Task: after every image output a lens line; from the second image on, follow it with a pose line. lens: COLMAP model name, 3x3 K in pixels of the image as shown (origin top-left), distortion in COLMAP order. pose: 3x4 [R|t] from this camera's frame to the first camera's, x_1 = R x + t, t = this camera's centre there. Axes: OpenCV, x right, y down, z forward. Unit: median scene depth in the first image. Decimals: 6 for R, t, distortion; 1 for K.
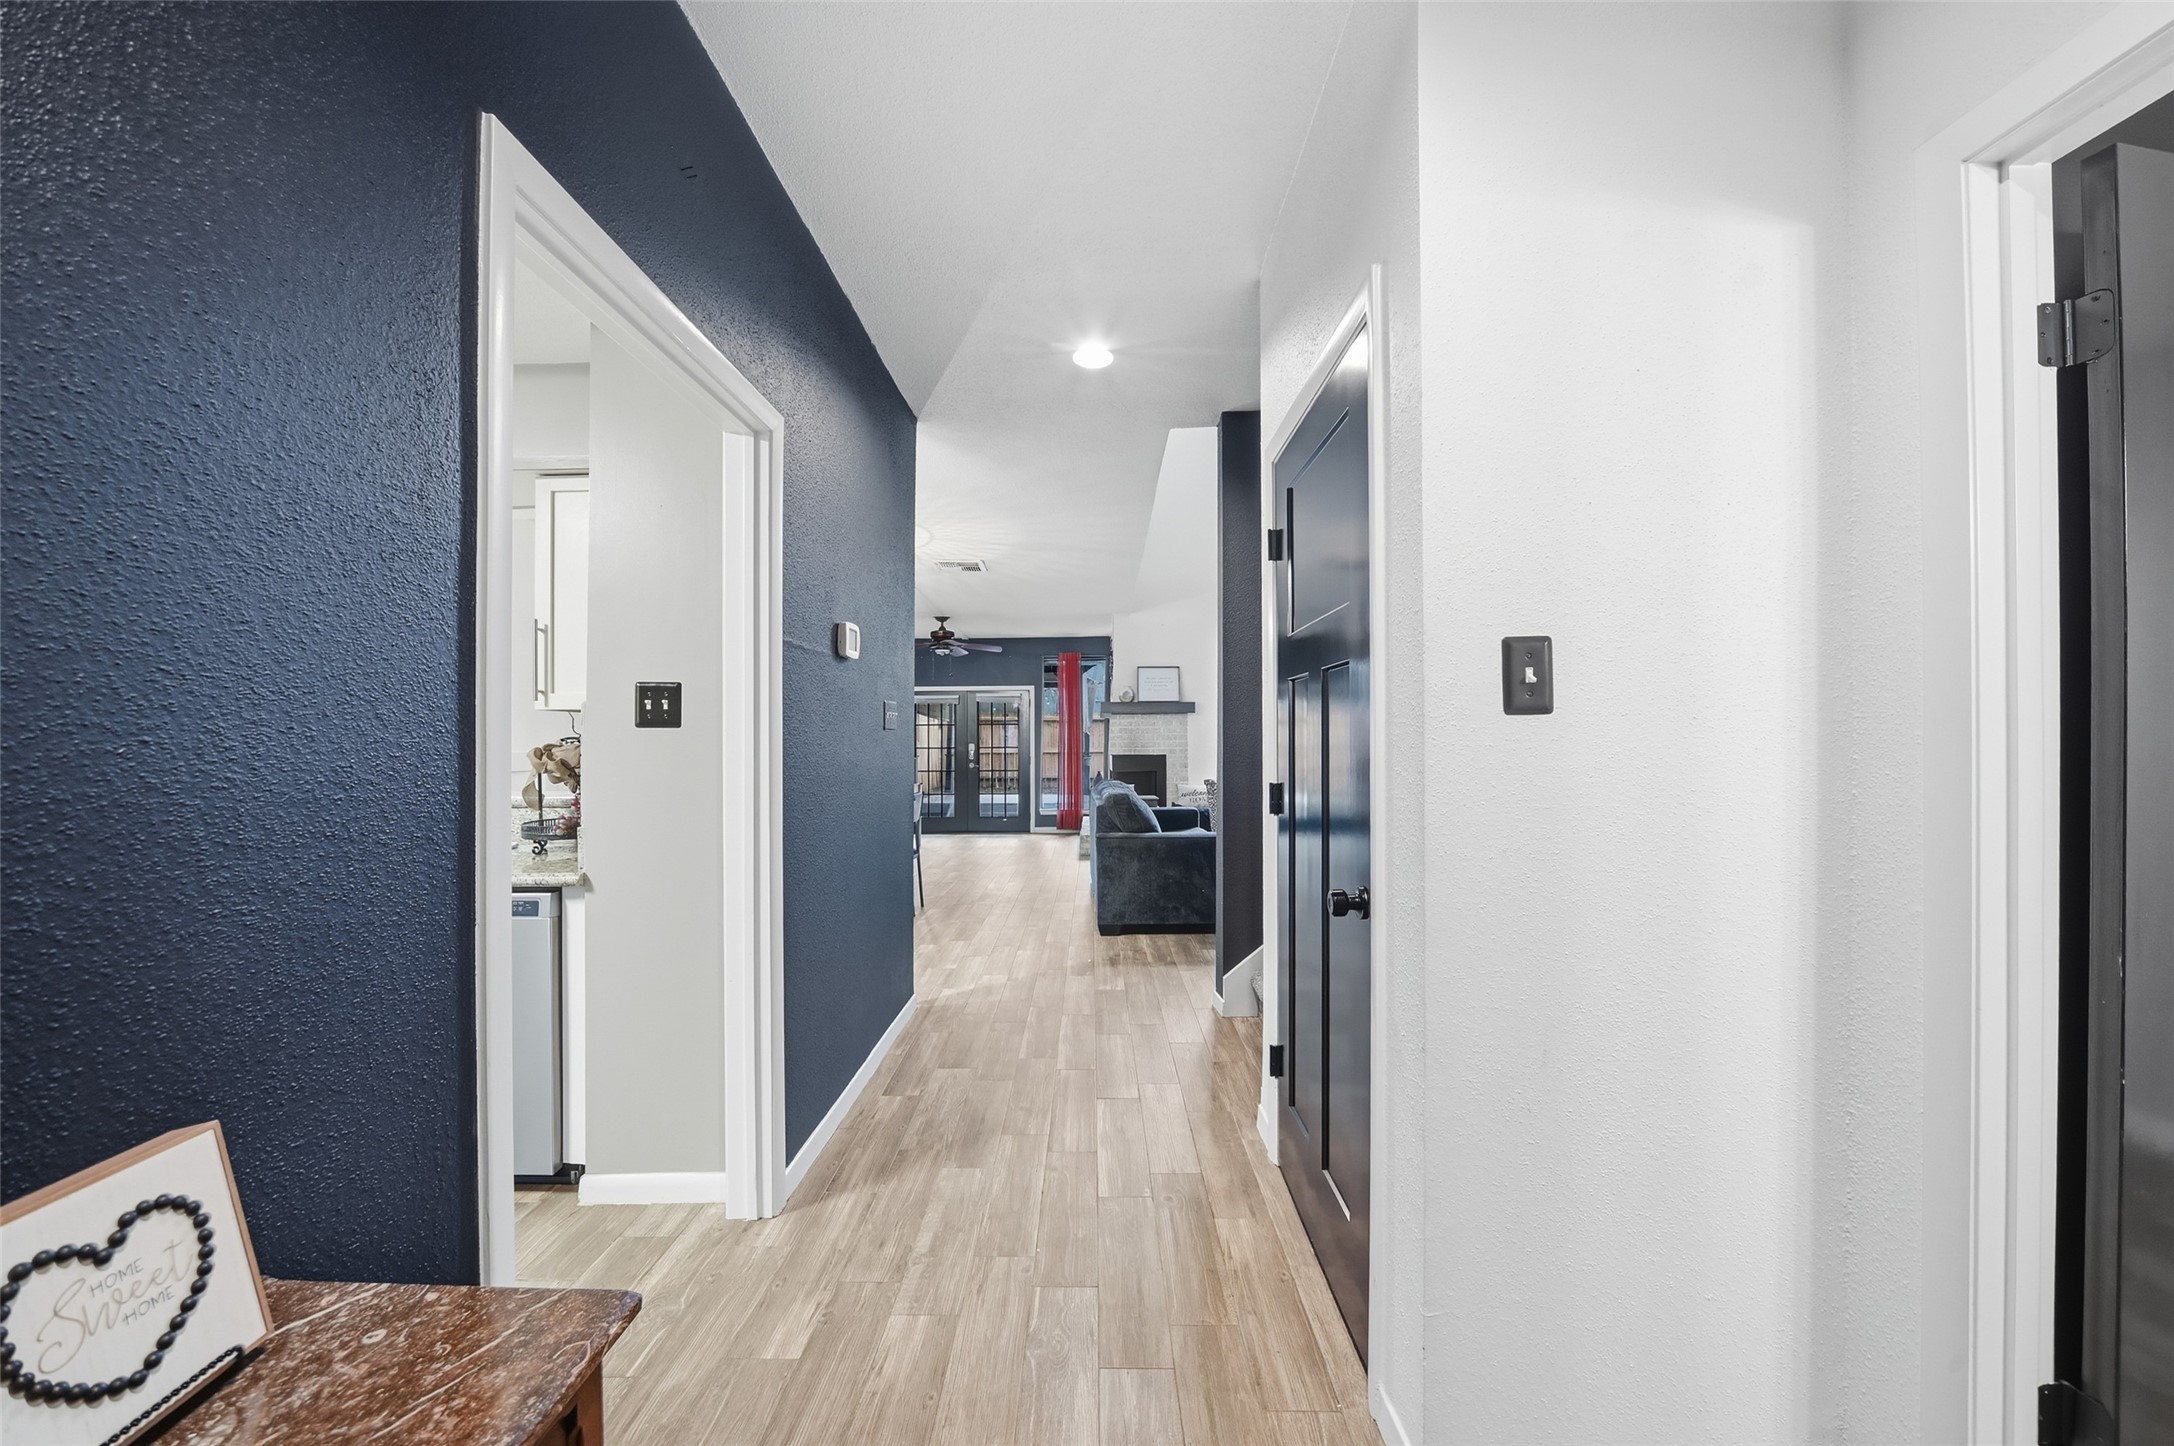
lens RADIAL K [[797.8, 0, 1088.3], [0, 797.8, 735.5], [0, 0, 1]] dist [-0.015910, 0.001526]
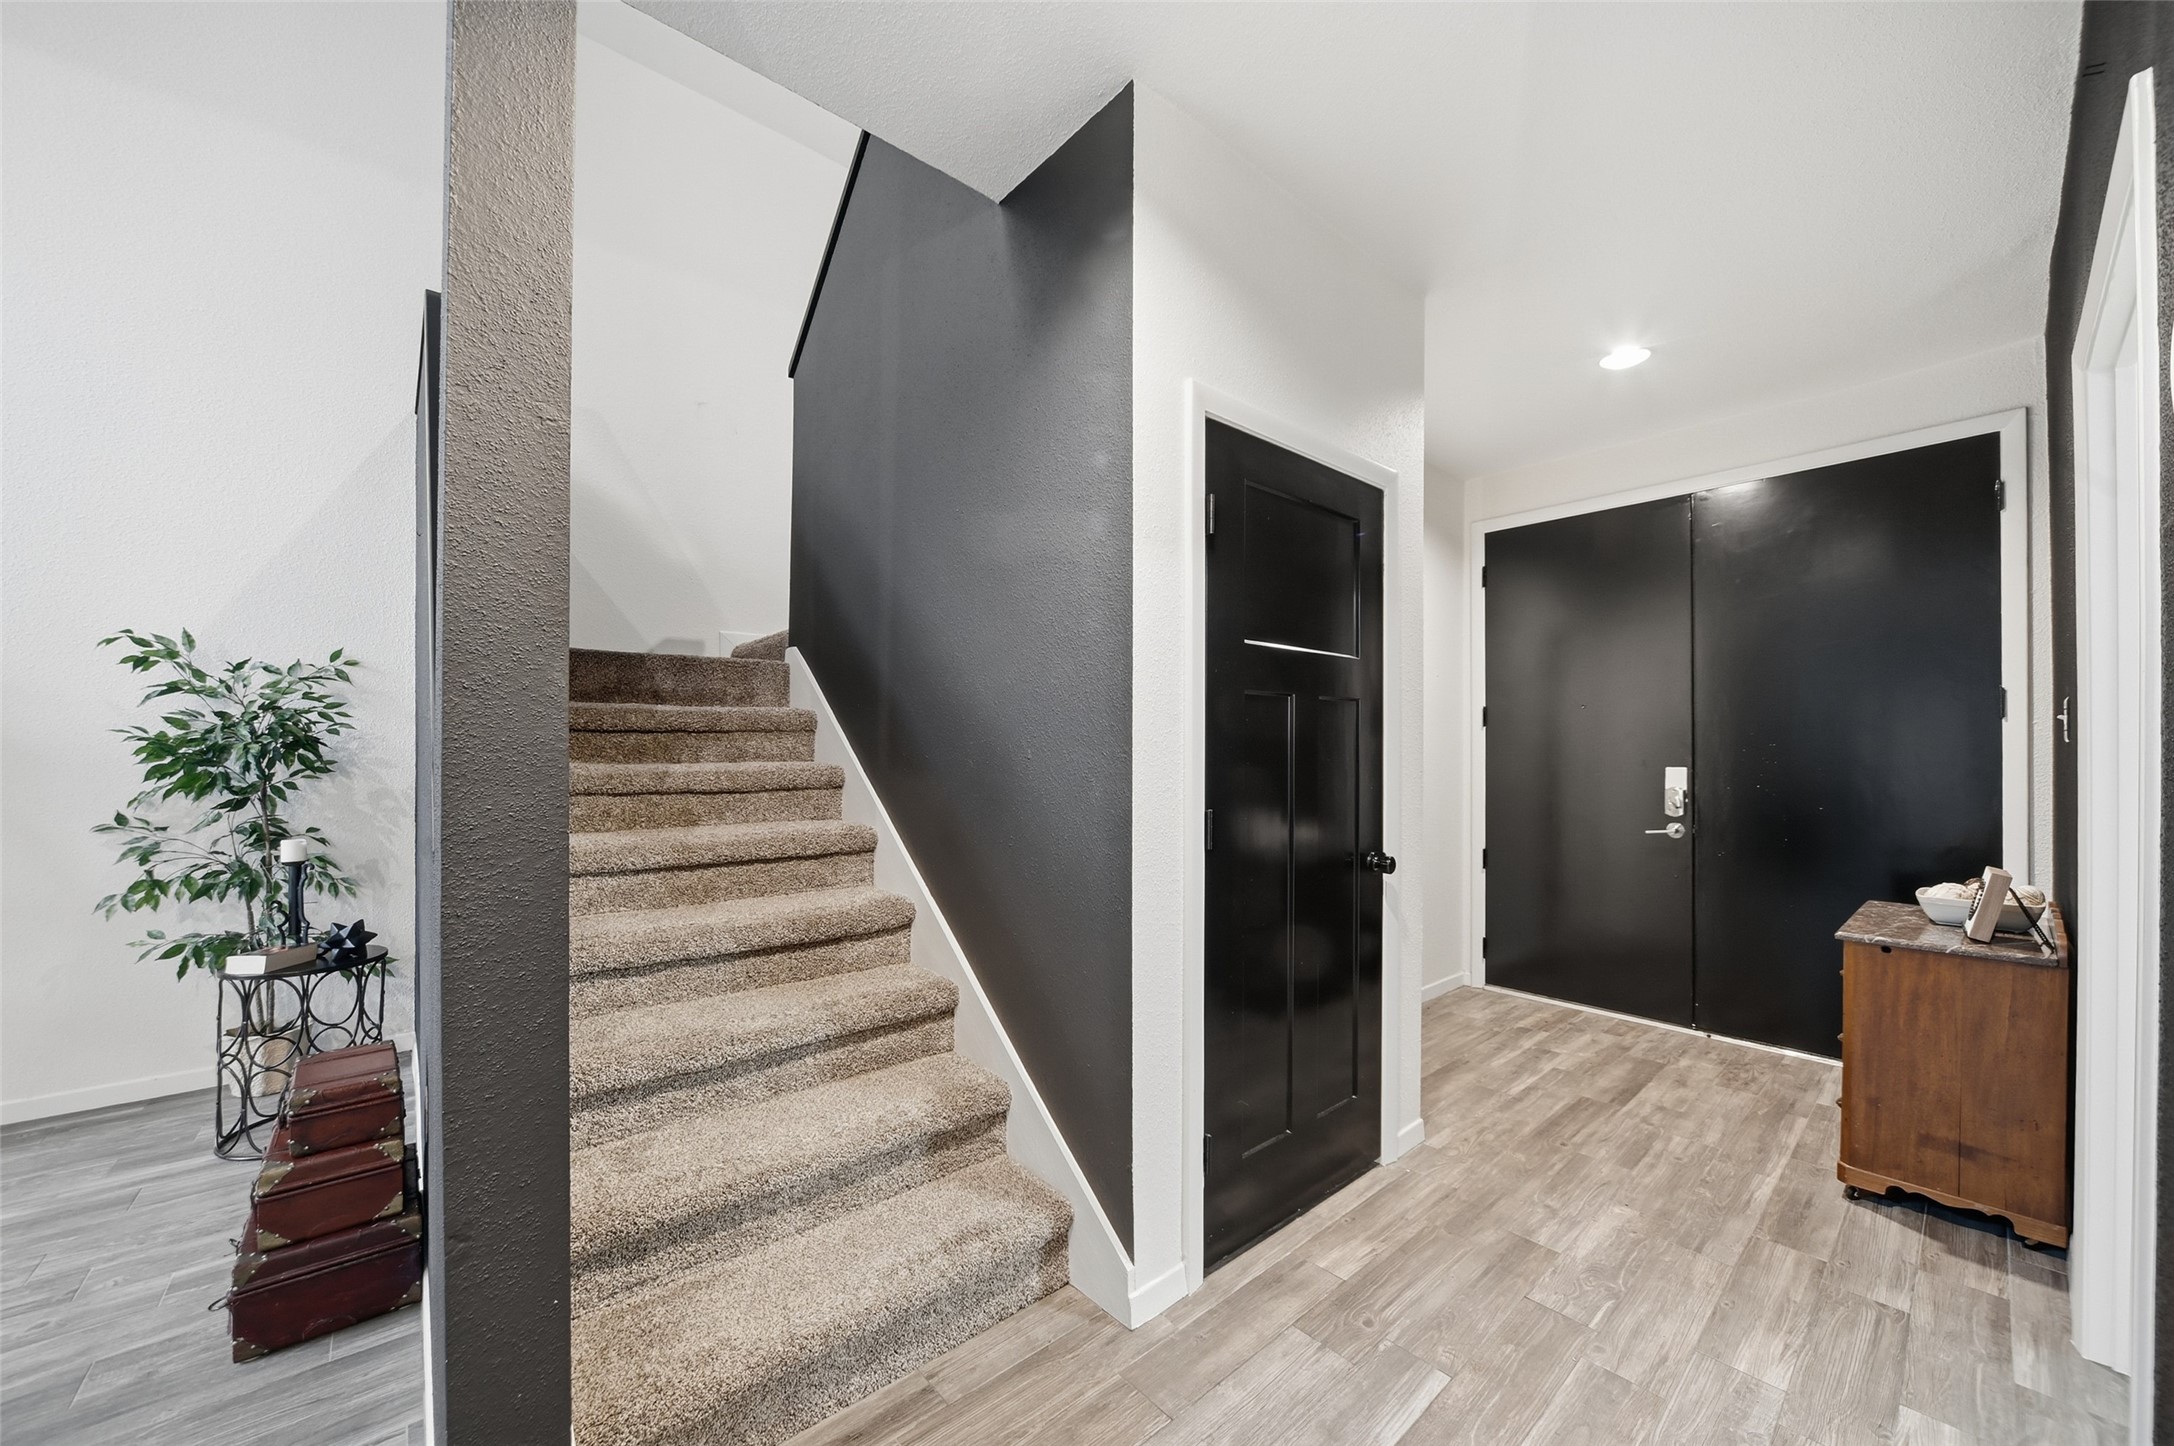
lens RADIAL K [[797.8, 0, 1088.2], [0, 797.8, 736.8], [0, 0, 1]] dist [-0.015910, 0.001526]
pose [[-0.661631, 0.007880, 0.749789, -0.363879], [-0.005105, 0.999874, -0.015013, 0.001933], [-0.749813, -0.013760, -0.661507, 2.008855]]
